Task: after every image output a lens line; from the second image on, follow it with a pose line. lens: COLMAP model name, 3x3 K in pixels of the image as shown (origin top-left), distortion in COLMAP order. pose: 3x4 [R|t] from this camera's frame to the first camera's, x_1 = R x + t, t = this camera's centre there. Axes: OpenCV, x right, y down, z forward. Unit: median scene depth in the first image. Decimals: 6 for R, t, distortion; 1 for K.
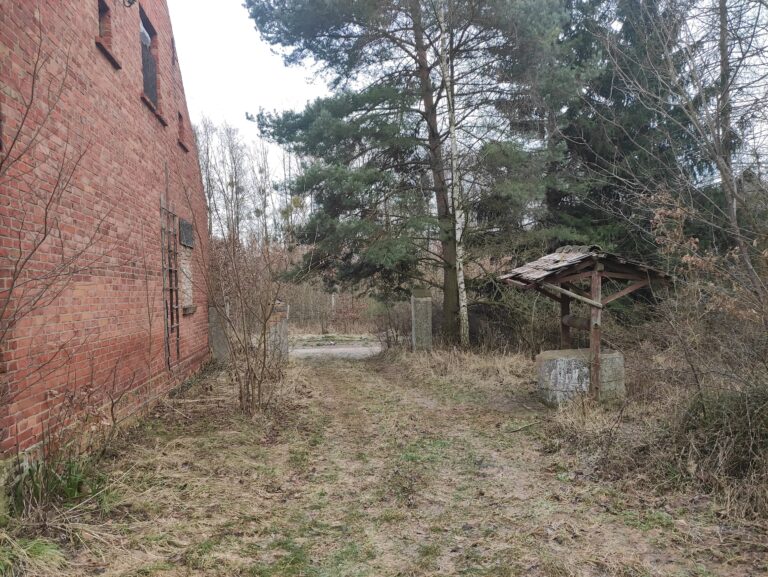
lens RADIAL K [[571.5, 0, 384.1], [0, 571.5, 290.0], [0, 0, 1]] dist [0.011930, 0.006144]
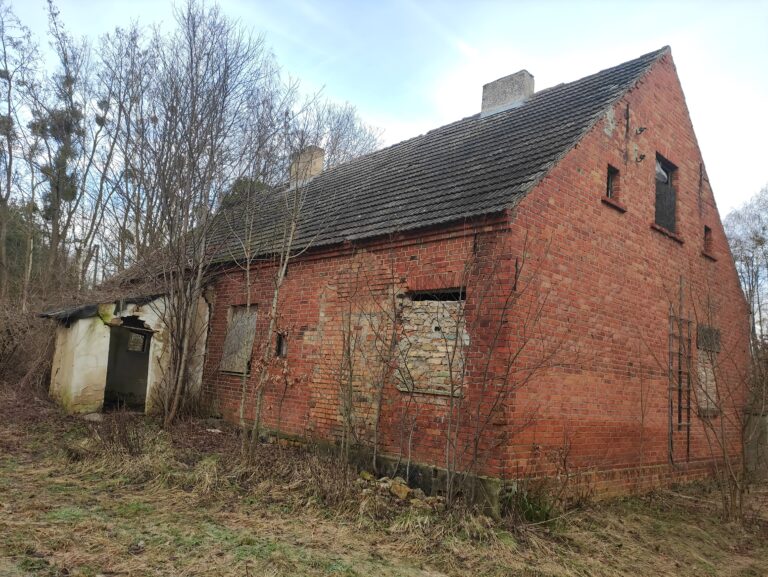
lens RADIAL K [[571.5, 0, 384.3], [0, 571.5, 289.4], [0, 0, 1]] dist [0.011930, 0.006144]
pose [[0.581903, -0.027988, -0.812777, 0.282159], [-0.107258, 0.988036, -0.110814, -0.011716], [0.806154, 0.151660, 0.571939, -0.157866]]
